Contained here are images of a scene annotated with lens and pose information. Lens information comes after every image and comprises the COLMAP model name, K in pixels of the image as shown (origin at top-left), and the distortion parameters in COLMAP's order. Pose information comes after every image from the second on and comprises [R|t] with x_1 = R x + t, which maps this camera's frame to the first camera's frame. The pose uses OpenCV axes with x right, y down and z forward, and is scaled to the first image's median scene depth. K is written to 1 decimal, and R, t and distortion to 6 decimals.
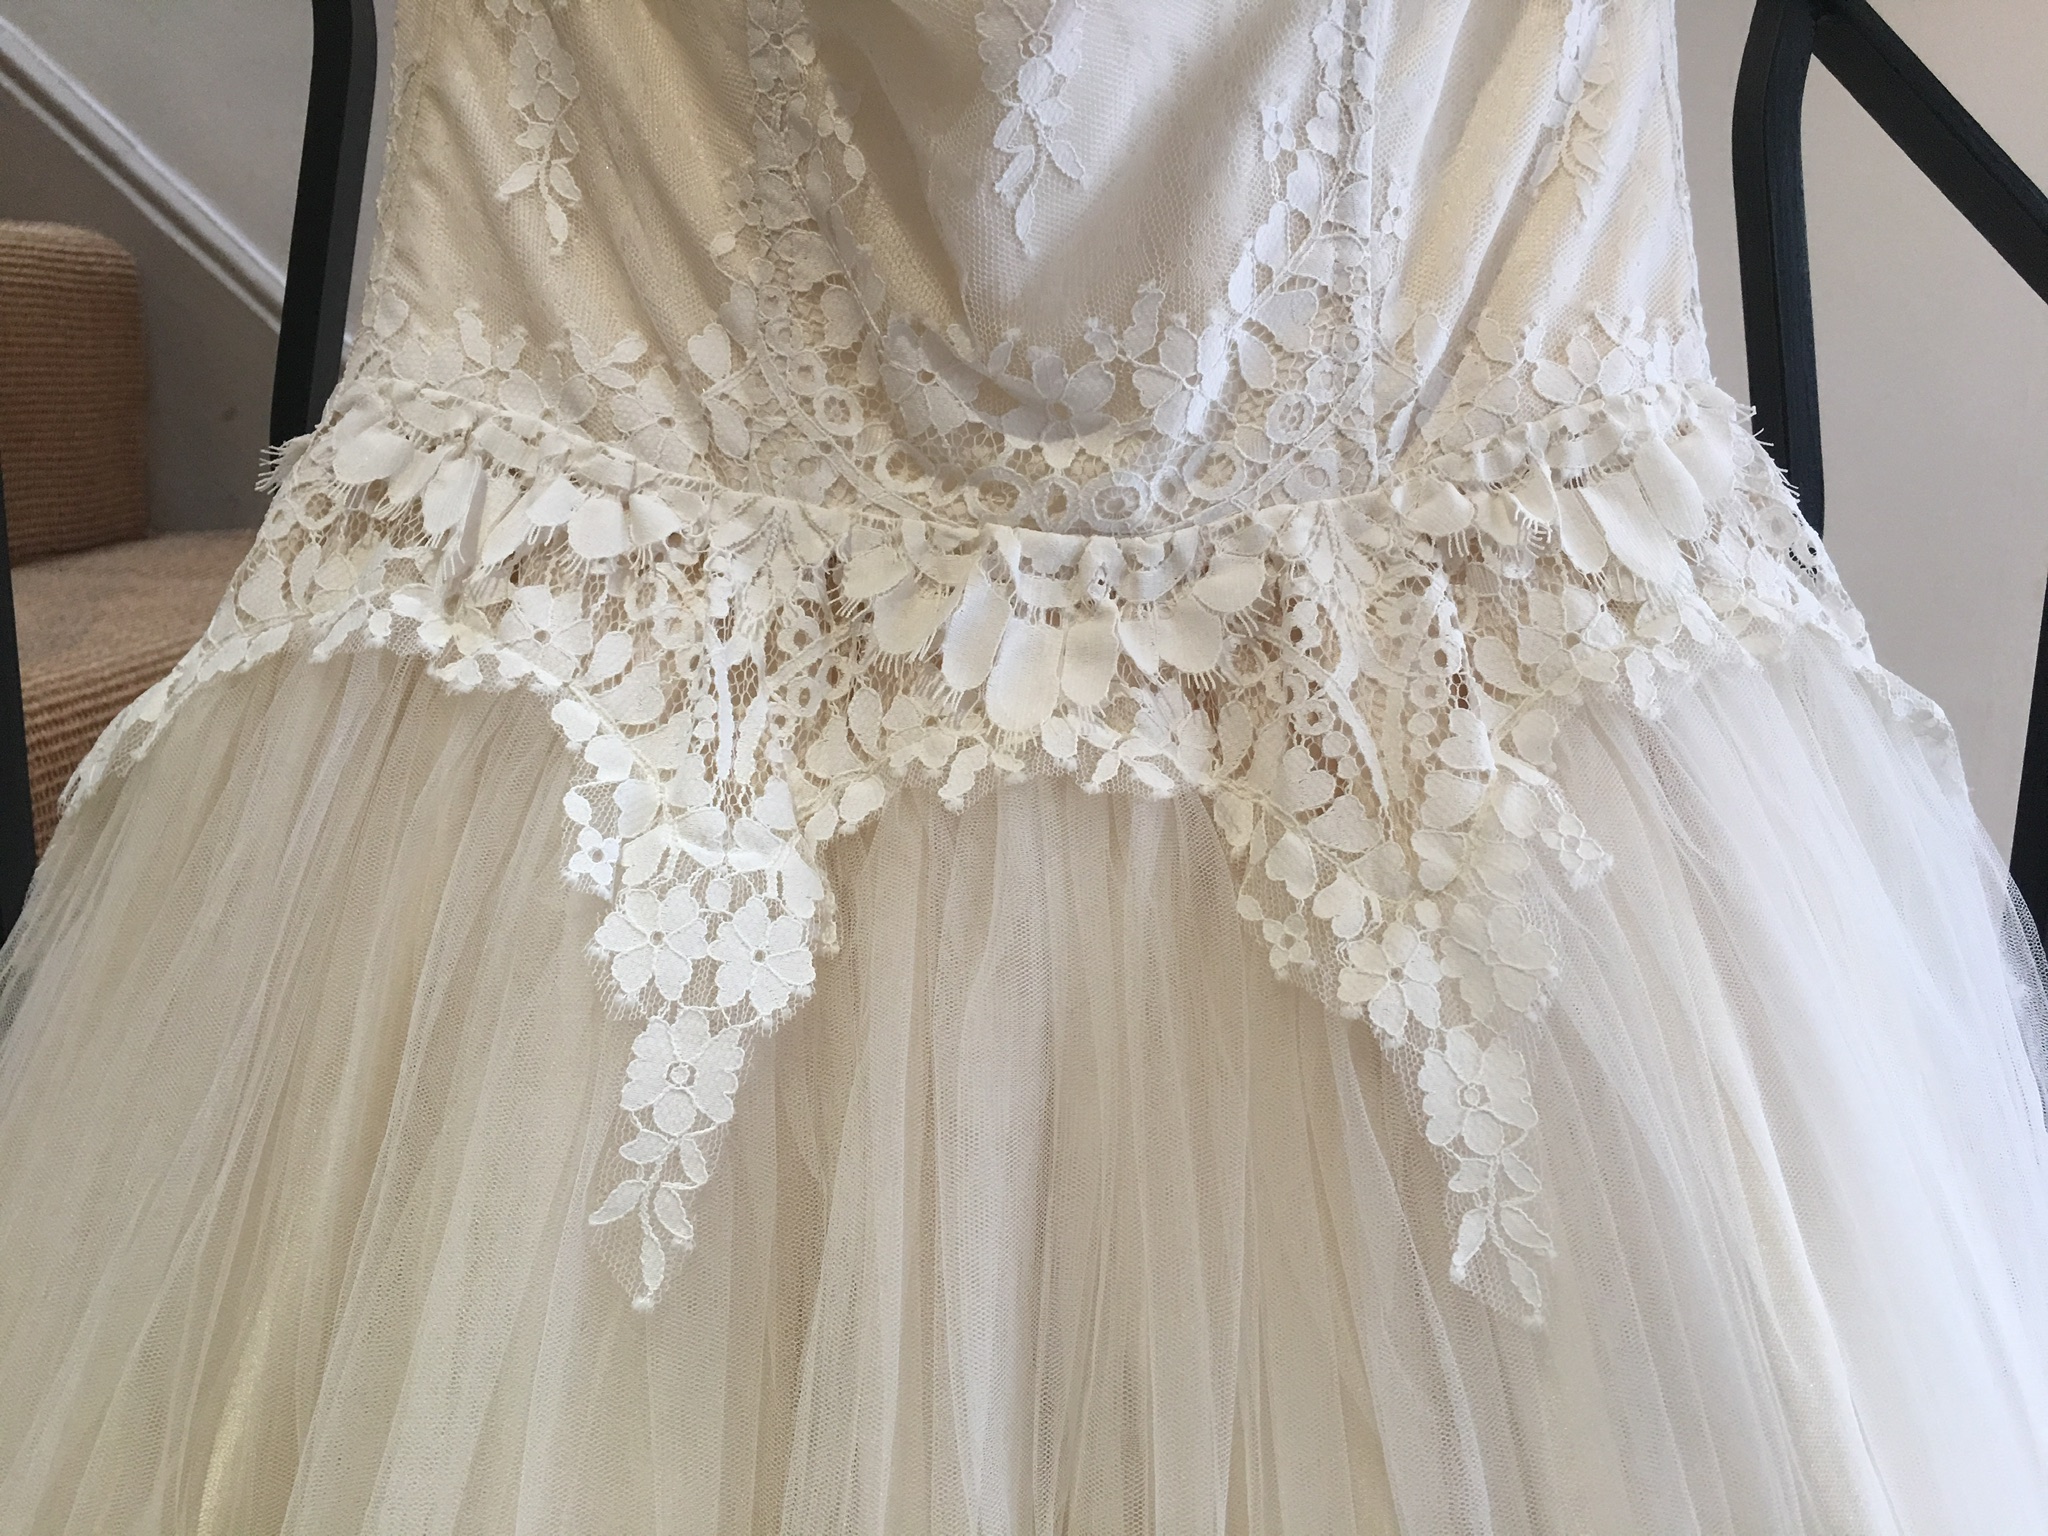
lens RADIAL K [[1913.8, 0, 1024.0], [0, 1913.8, 768.0], [0, 0, 1]] dist [0.078884, -0.109839]
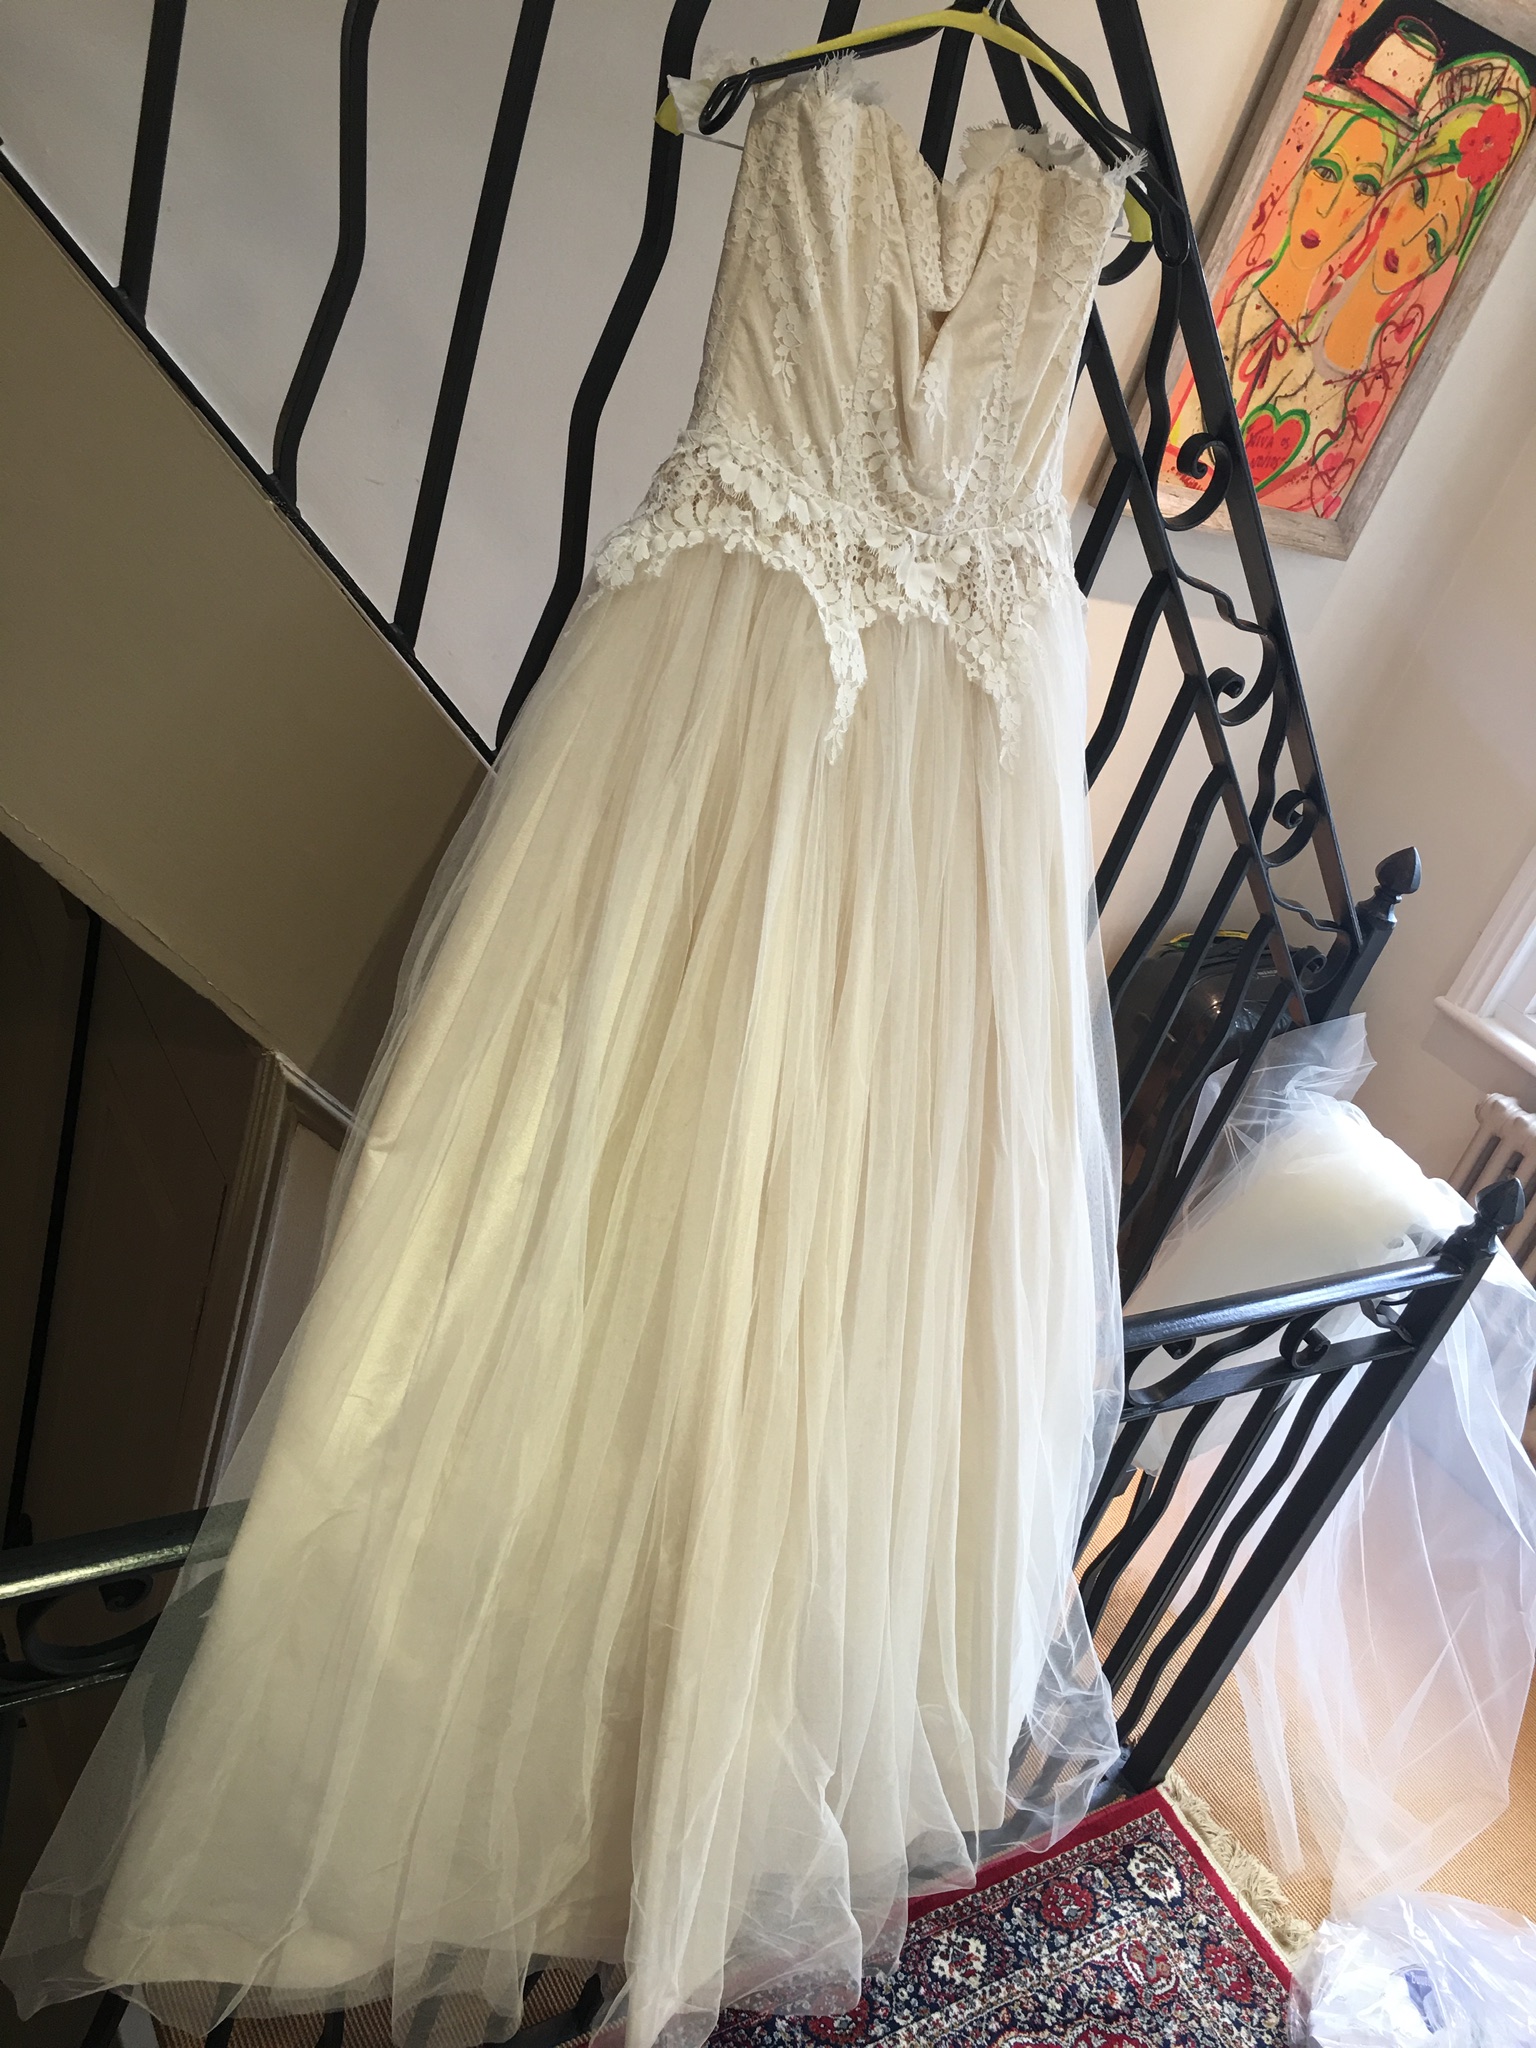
lens RADIAL K [[1913.8, 0, 768.0], [0, 1913.8, 1024.0], [0, 0, 1]] dist [0.078884, -0.109839]
pose [[0.808742, -0.049298, 0.586094, -2.161826], [-0.202132, 0.912491, 0.355671, -0.473545], [-0.552339, -0.406115, 0.728006, -1.569239]]
